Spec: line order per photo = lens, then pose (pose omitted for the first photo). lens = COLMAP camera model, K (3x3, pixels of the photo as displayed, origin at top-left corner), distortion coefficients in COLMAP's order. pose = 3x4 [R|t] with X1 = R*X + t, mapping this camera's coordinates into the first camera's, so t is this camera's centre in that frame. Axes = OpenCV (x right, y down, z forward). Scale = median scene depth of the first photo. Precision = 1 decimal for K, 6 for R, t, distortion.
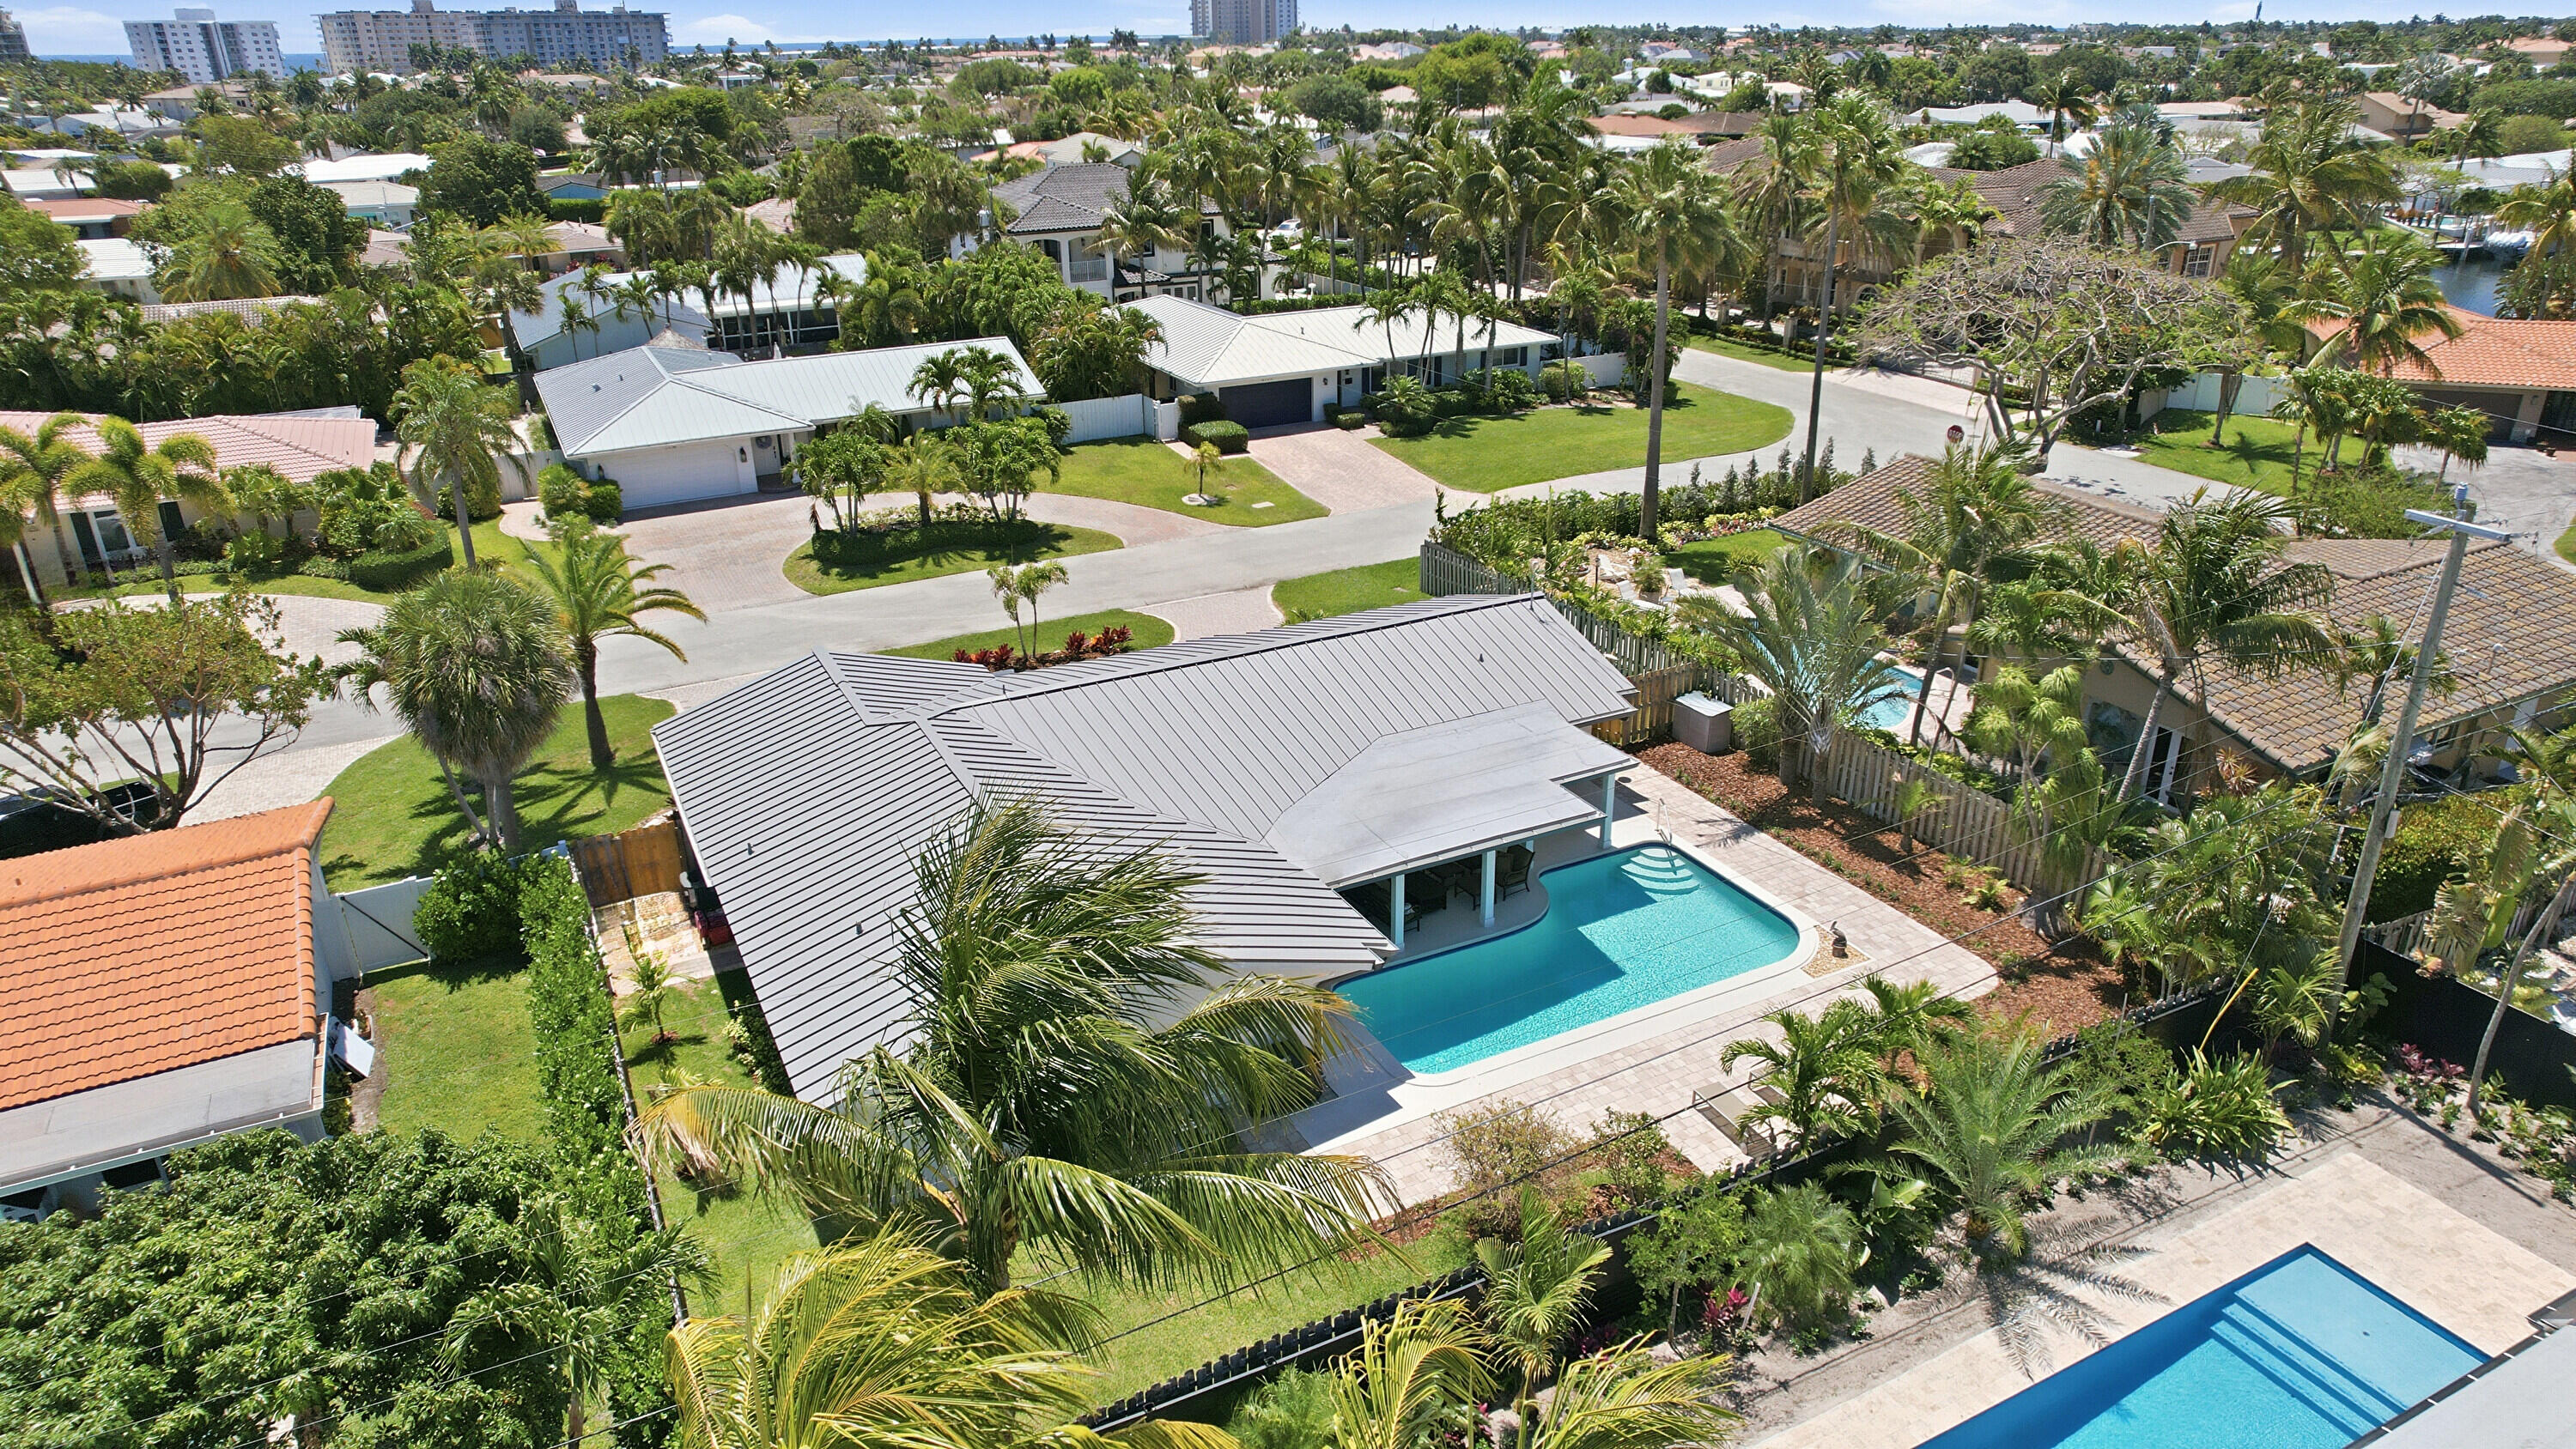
lens RADIAL K [[1641.5, 0, 1299.6], [0, 1641.5, 738.2], [0, 0, 1]] dist [-0.069999, 0.065060]
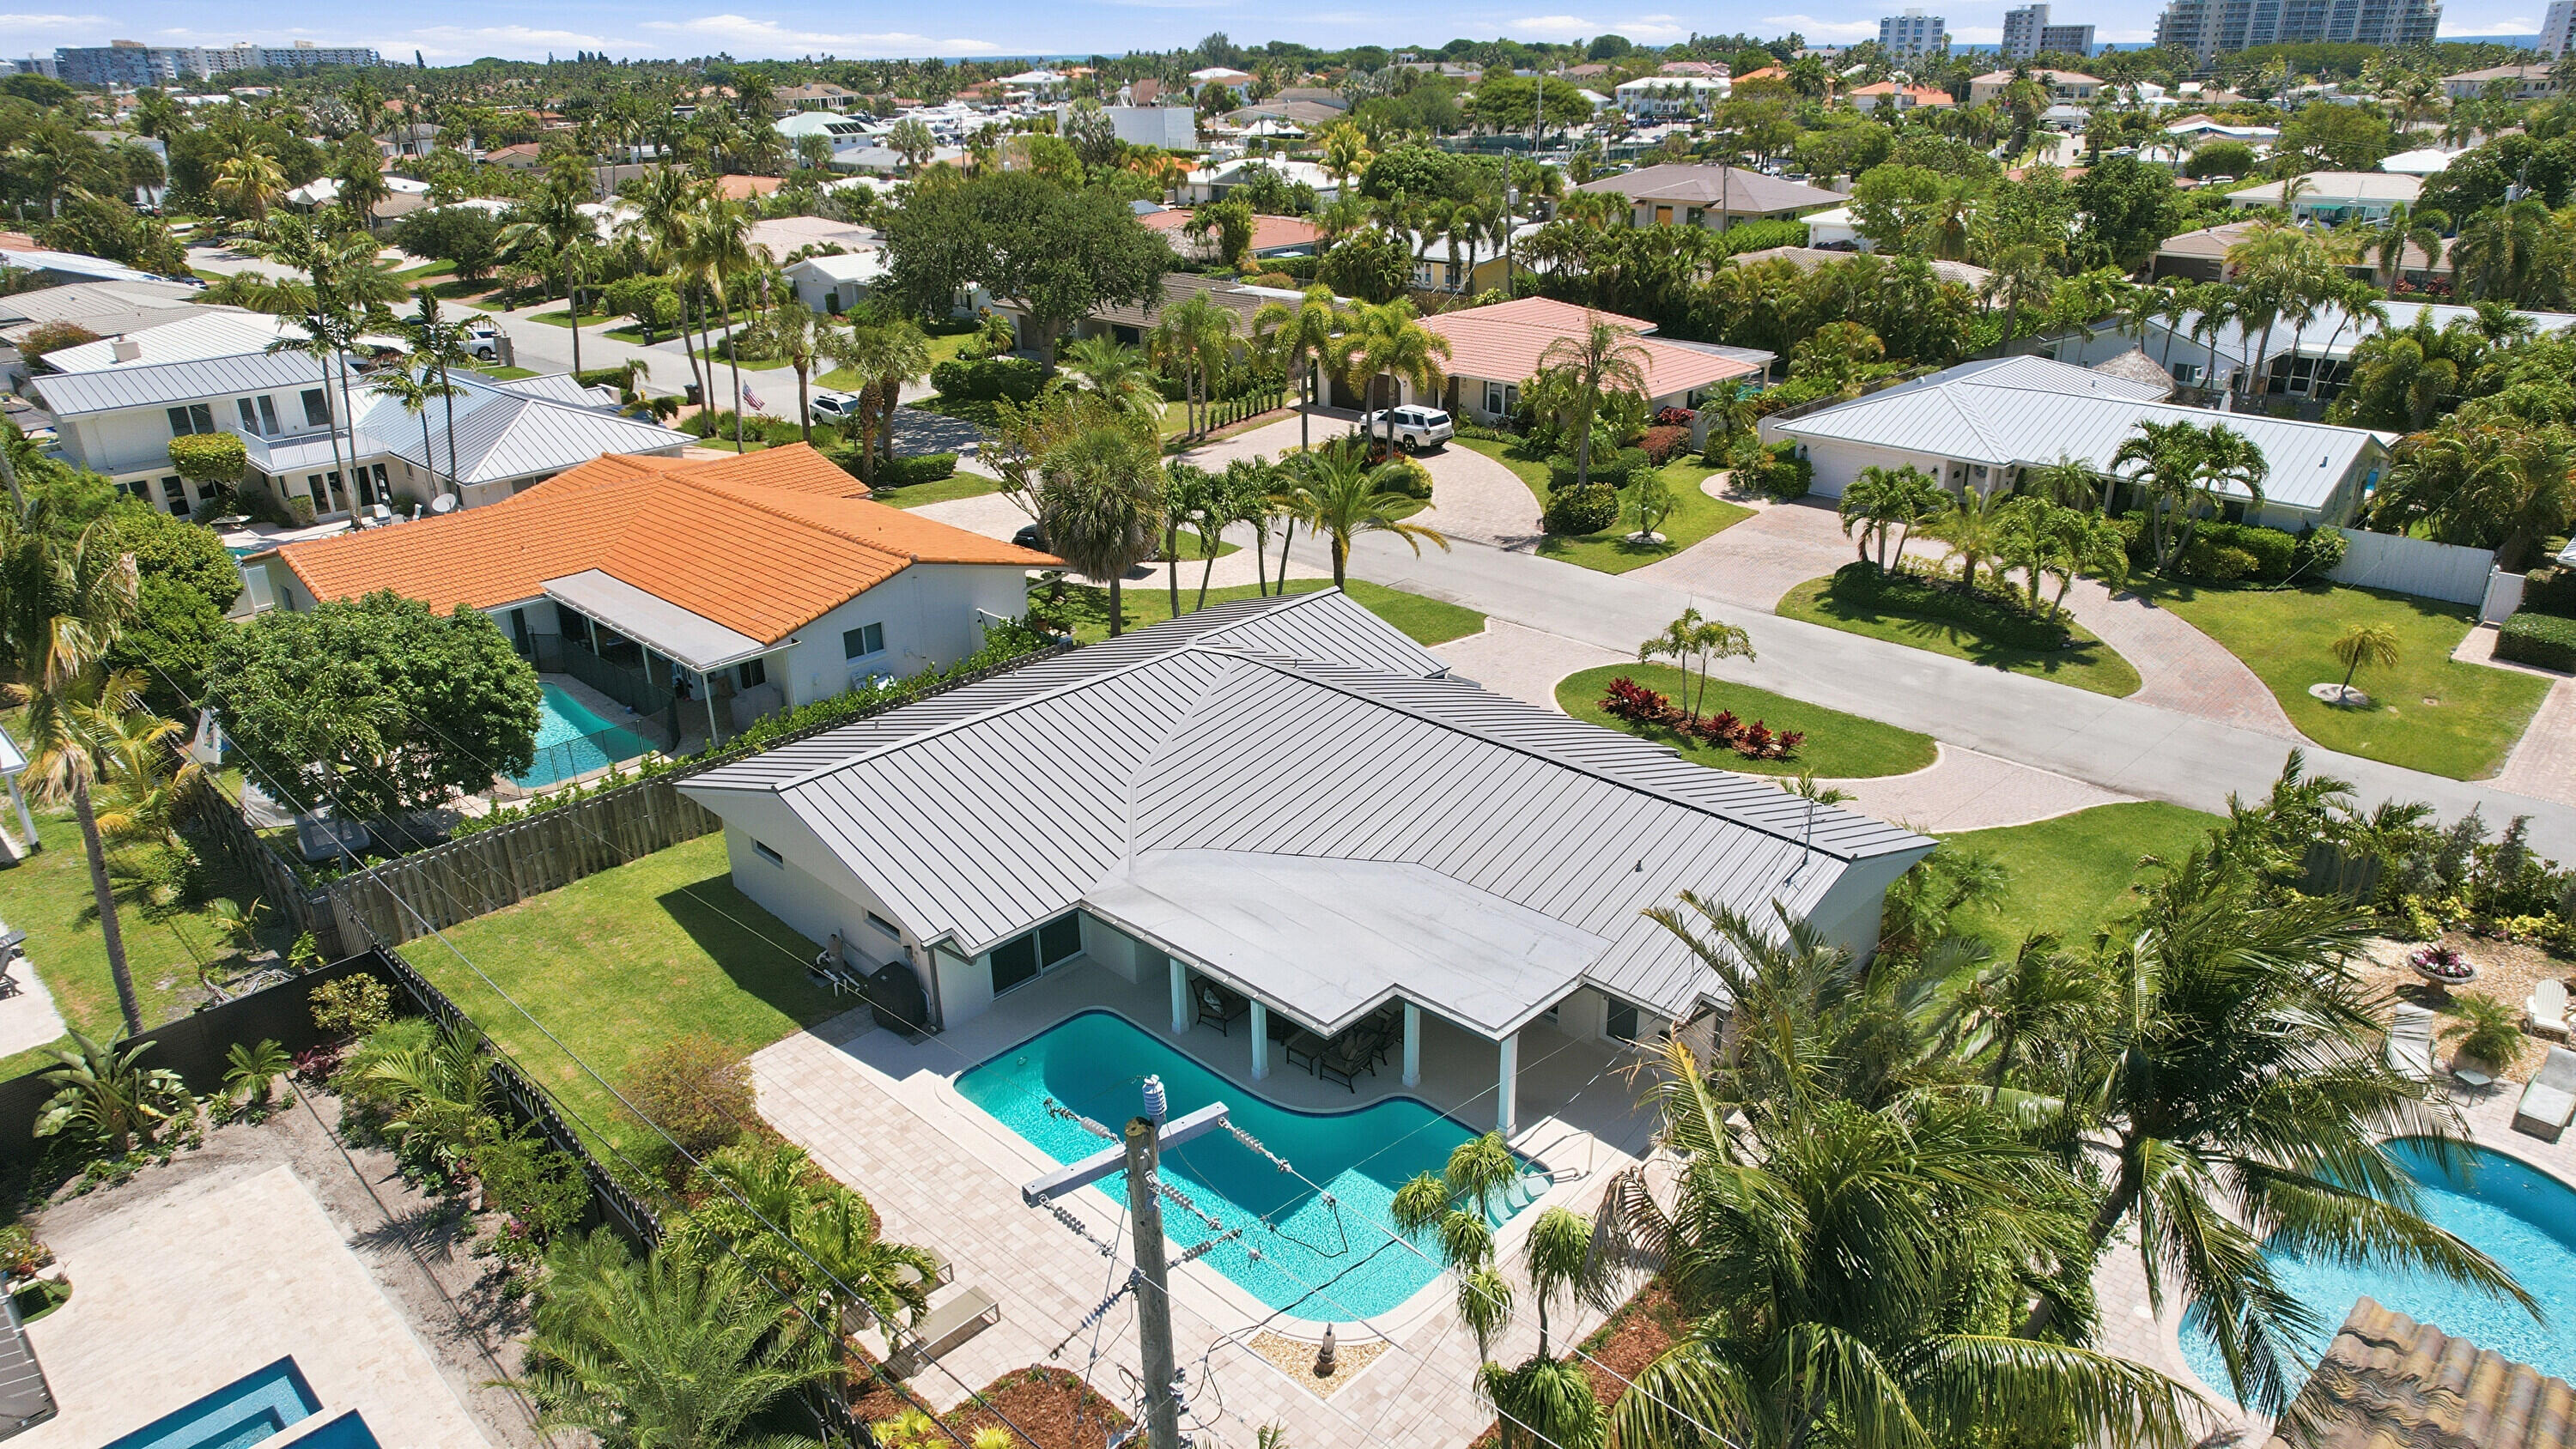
lens RADIAL K [[1641.5, 0, 1299.6], [0, 1641.5, 738.2], [0, 0, 1]] dist [-0.069999, 0.065060]
pose [[0.320238, 0.379516, -0.867995, 0.436622], [-0.369845, 0.893623, 0.254270, -0.148515], [0.872159, 0.239597, 0.426534, 0.331171]]
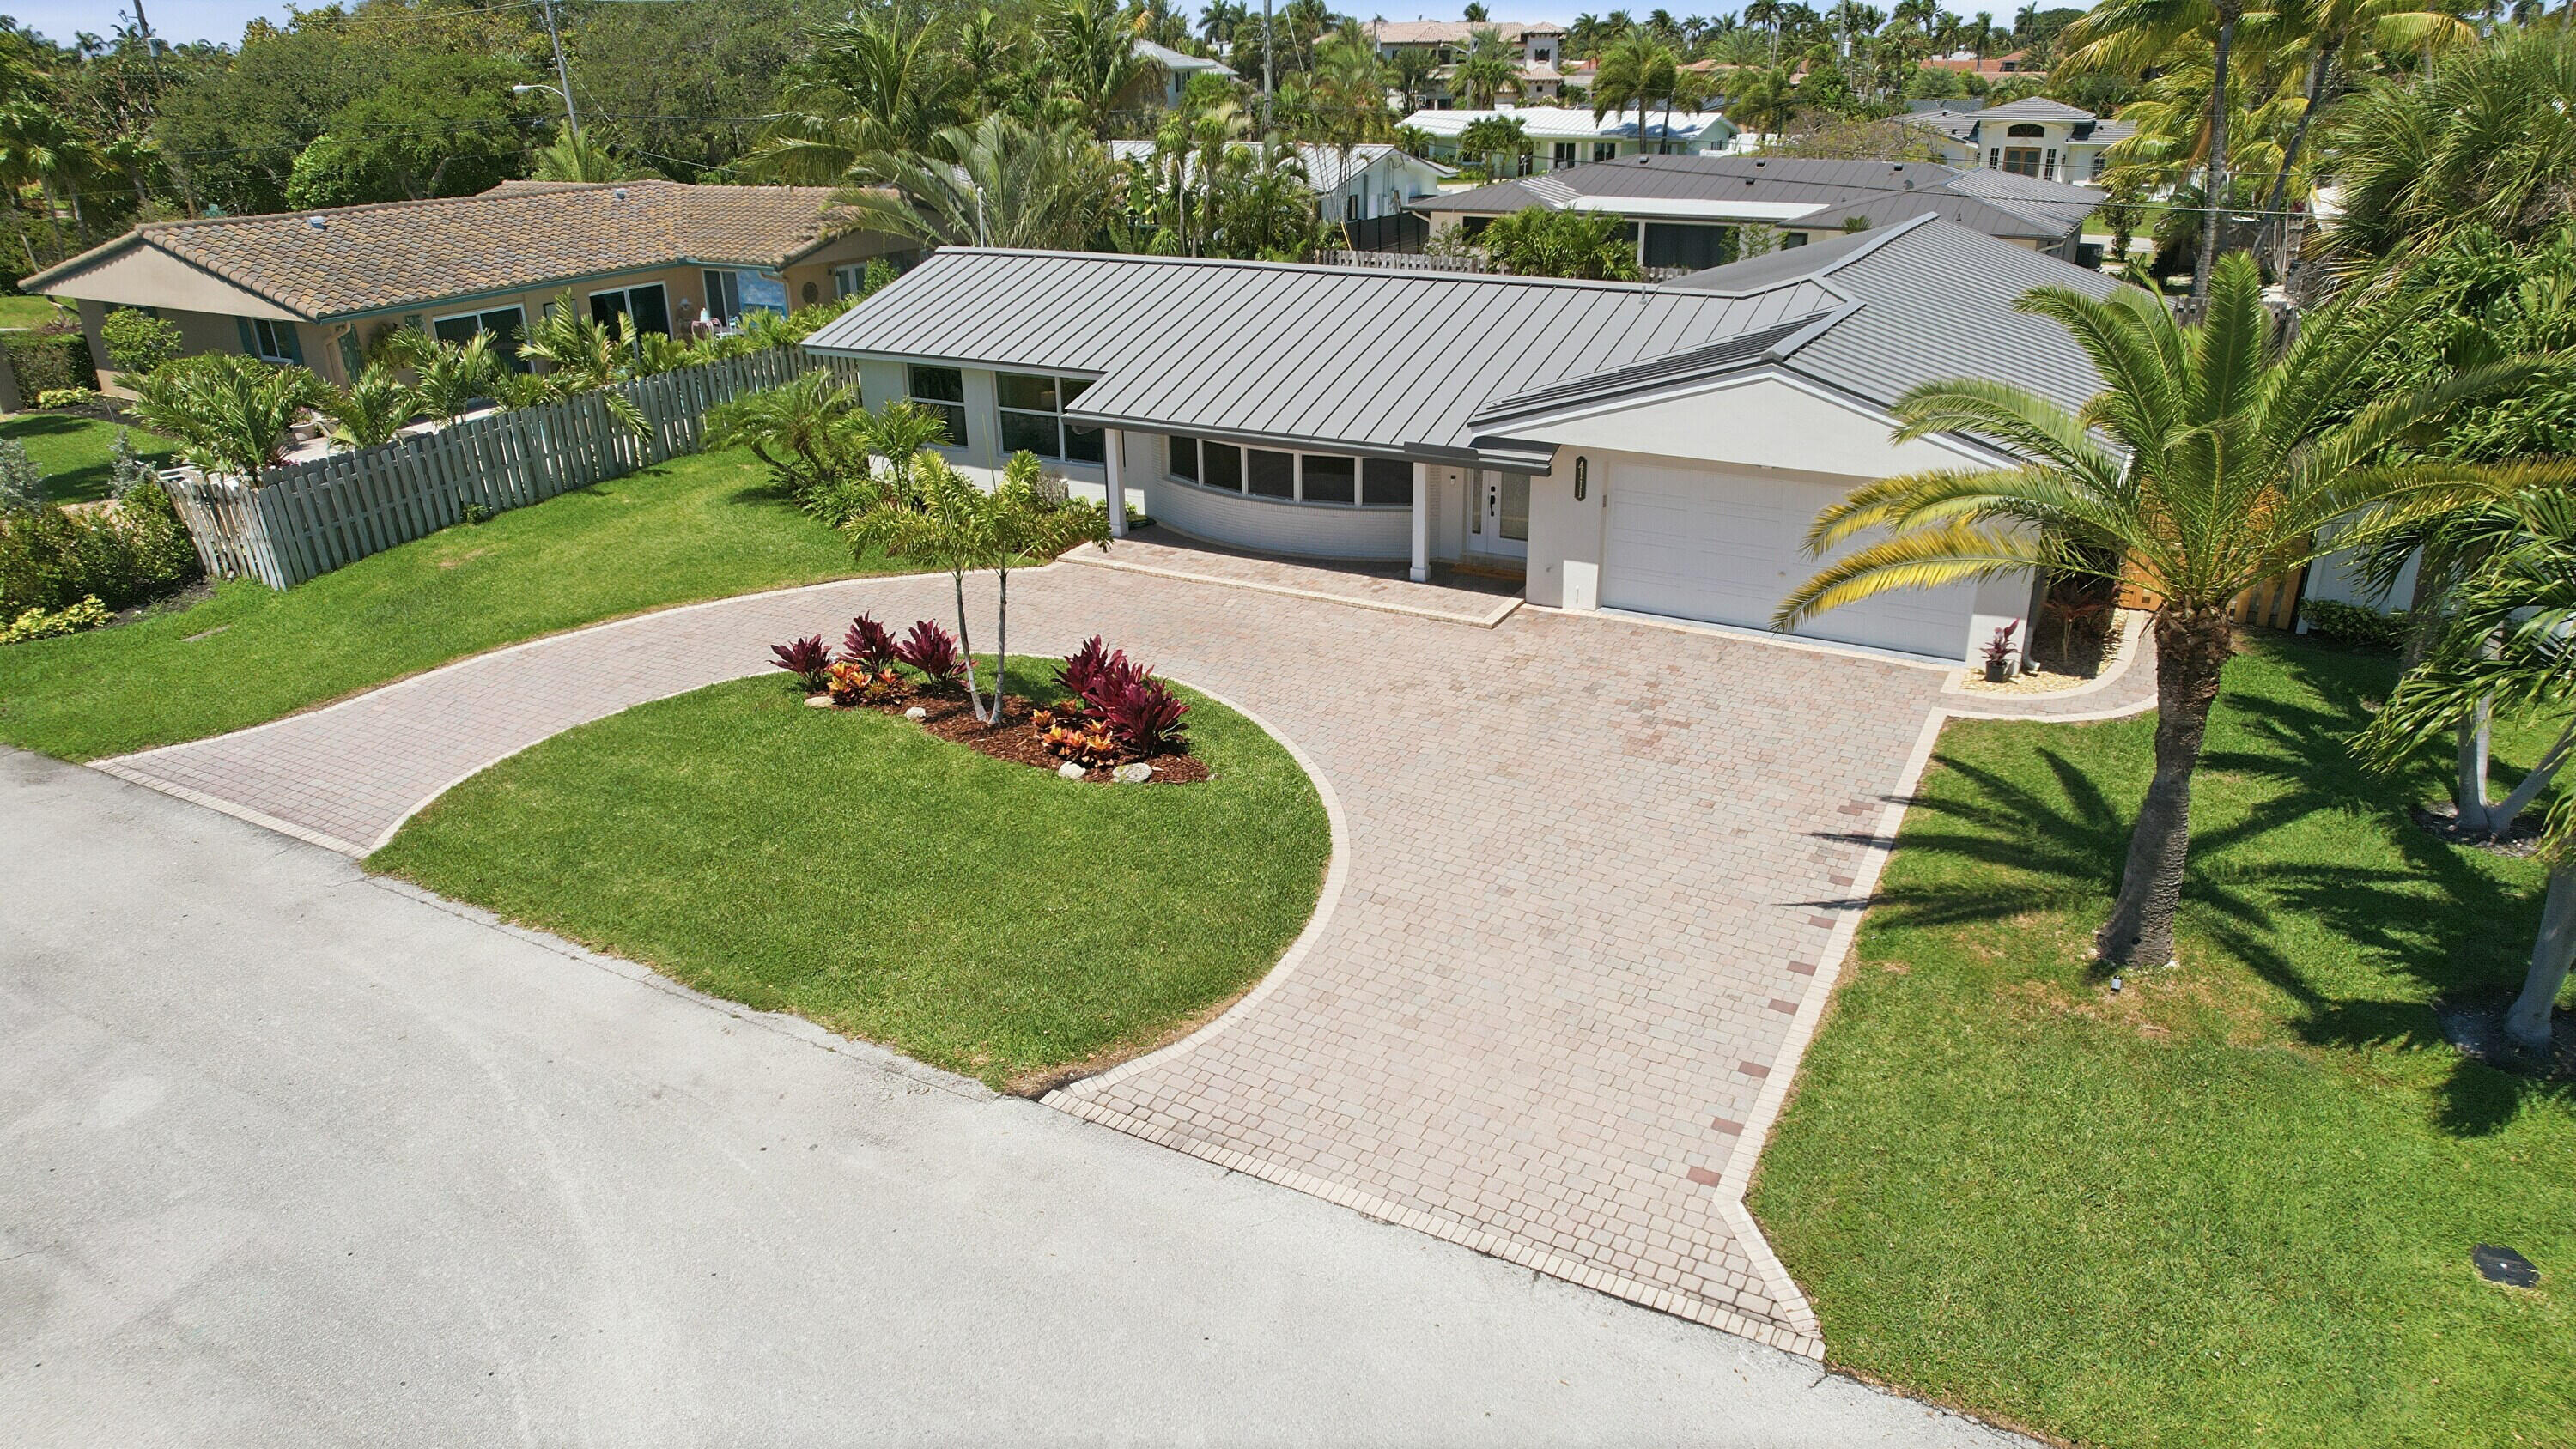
lens RADIAL K [[1641.5, 0, 1299.6], [0, 1641.5, 738.2], [0, 0, 1]] dist [-0.069999, 0.065060]
pose [[-0.555546, -0.306311, 0.773008, -0.400209], [0.351231, 0.756207, 0.552076, -0.184928], [-0.753661, 0.578209, -0.312522, 0.835846]]
